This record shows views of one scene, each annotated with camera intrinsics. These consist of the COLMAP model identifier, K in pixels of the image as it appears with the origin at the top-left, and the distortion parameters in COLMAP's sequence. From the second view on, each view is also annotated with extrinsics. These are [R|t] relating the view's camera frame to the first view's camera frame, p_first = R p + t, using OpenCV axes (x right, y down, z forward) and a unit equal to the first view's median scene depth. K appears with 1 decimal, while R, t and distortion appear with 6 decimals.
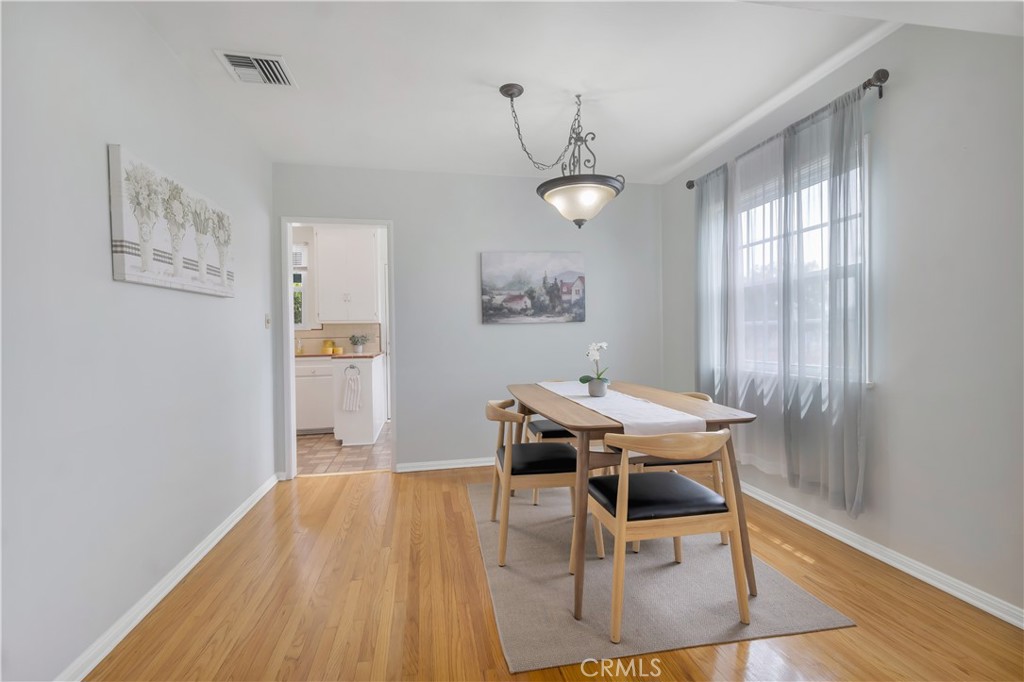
lens RADIAL K [[454.9, 0, 512.0], [0, 454.9, 341.0], [0, 0, 1]] dist [0.002366, 0.000375]
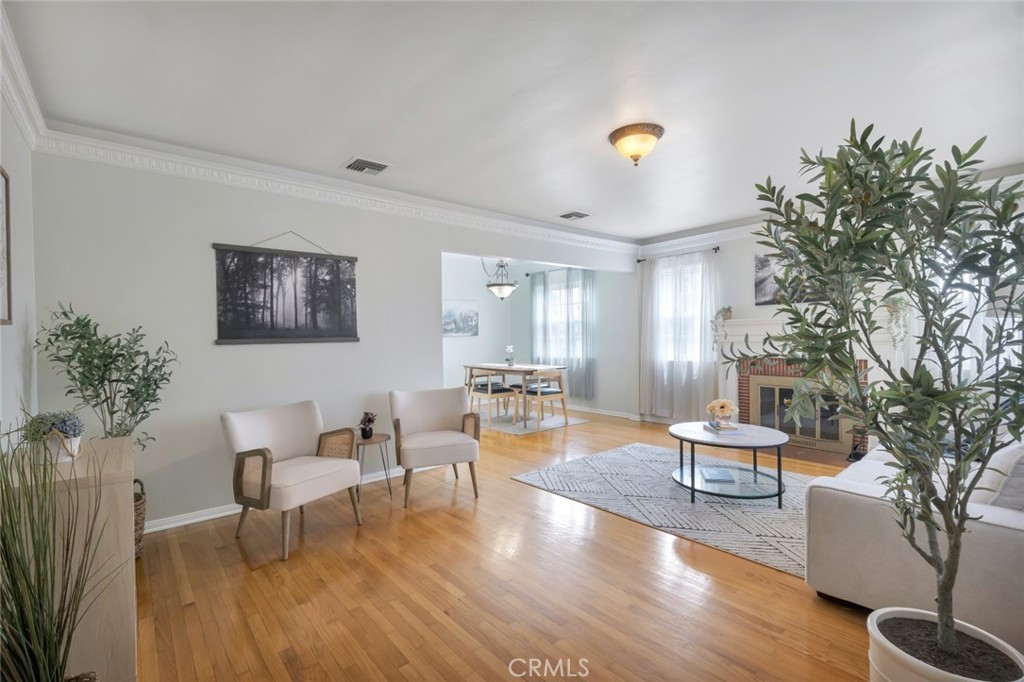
lens RADIAL K [[470.6, 0, 512.0], [0, 470.6, 341.0], [0, 0, 1]] dist [0.001904, -0.000101]
pose [[0.879941, -0.003728, 0.475069, -0.983545], [0.008728, 0.999927, -0.008320, -0.000646], [-0.475003, 0.011468, 0.879909, -1.255402]]
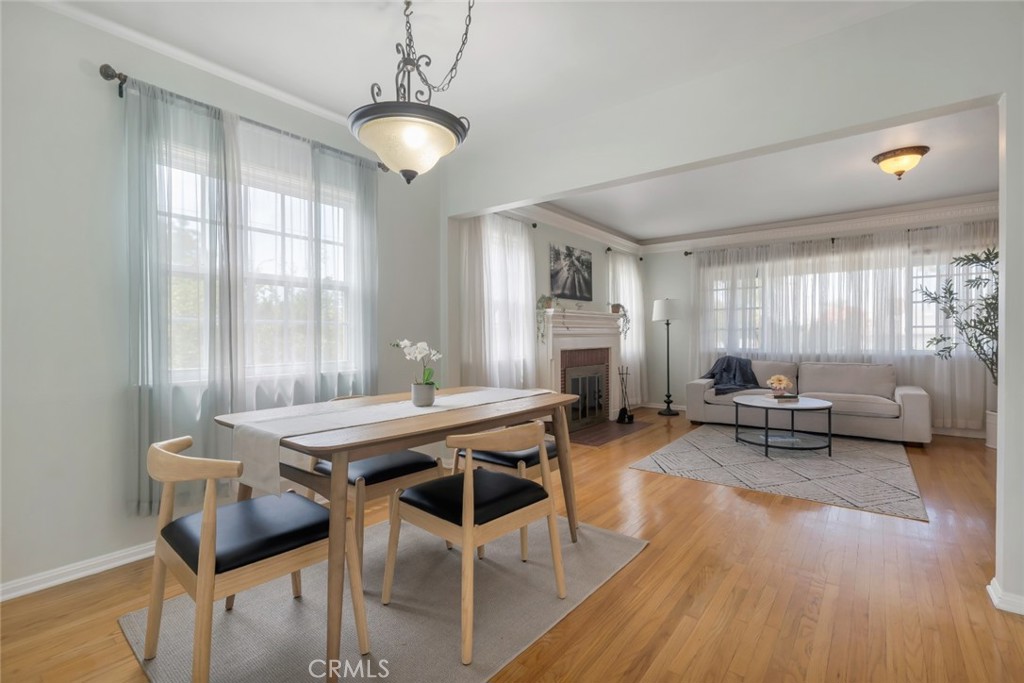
lens RADIAL K [[465.9, 0, 520.1], [0, 465.9, 341.3], [0, 0, 1]] dist [0.001867, 0.000275]
pose [[-0.660712, 0.004793, 0.750625, -0.507799], [0.020324, 0.999727, 0.011506, -0.001305], [-0.750365, 0.022858, -0.660629, 1.308384]]
